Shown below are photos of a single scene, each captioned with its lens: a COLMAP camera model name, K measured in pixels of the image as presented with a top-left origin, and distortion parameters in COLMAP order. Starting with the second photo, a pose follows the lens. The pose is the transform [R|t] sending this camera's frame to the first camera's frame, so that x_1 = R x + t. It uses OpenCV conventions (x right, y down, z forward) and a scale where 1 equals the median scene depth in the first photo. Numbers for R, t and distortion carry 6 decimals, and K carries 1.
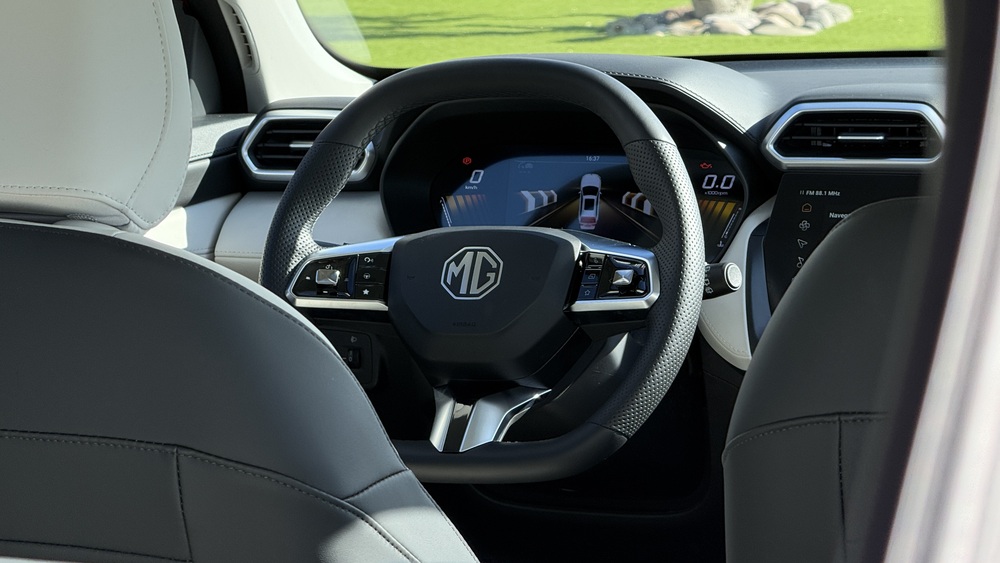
lens RADIAL K [[3472.9, 0, 500.0], [0, 3472.9, 281.5], [0, 0, 1]] dist [-0.044155, -1.464054]
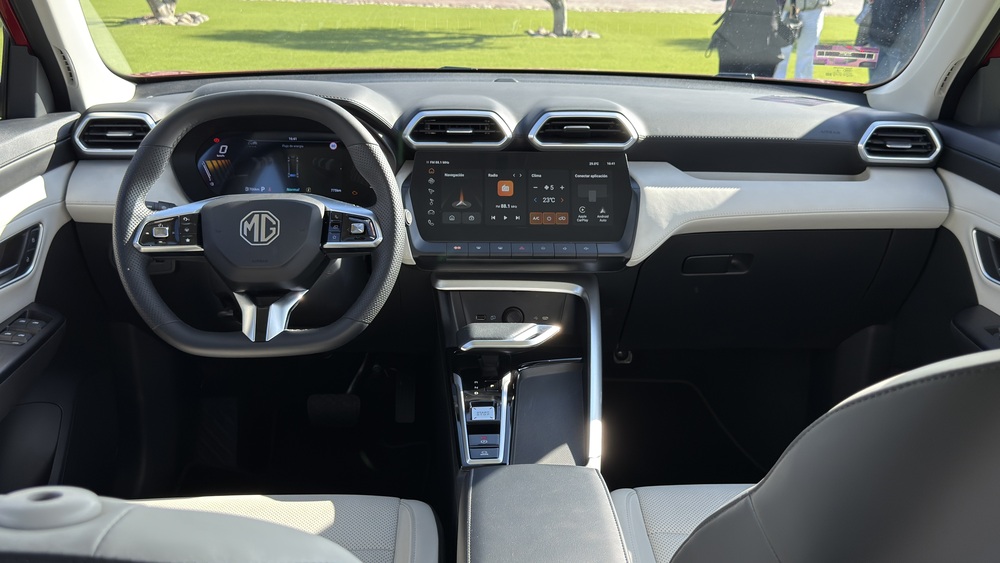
lens RADIAL K [[971.9, 0, 500.0], [0, 971.9, 281.5], [0, 0, 1]] dist [0.140119, -0.251302]
pose [[0.922149, -0.088290, 0.376624, -0.077192], [0.017226, 0.982012, 0.188031, -0.060433], [-0.386450, -0.166905, 0.907082, 0.517580]]
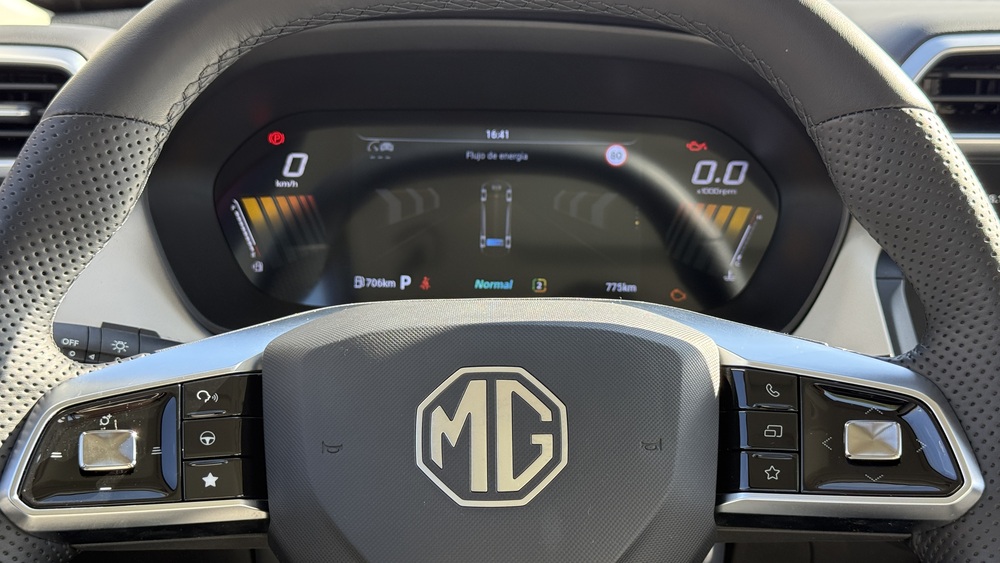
lens RADIAL K [[1442.5, 0, 500.0], [0, 1442.5, 281.5], [0, 0, 1]] dist [0.163037, -0.060401]
pose [[0.943316, -0.043220, 0.329069, -0.060908], [0.013892, 0.995758, 0.090959, -0.035106], [-0.331605, -0.081231, 0.939915, 0.813486]]
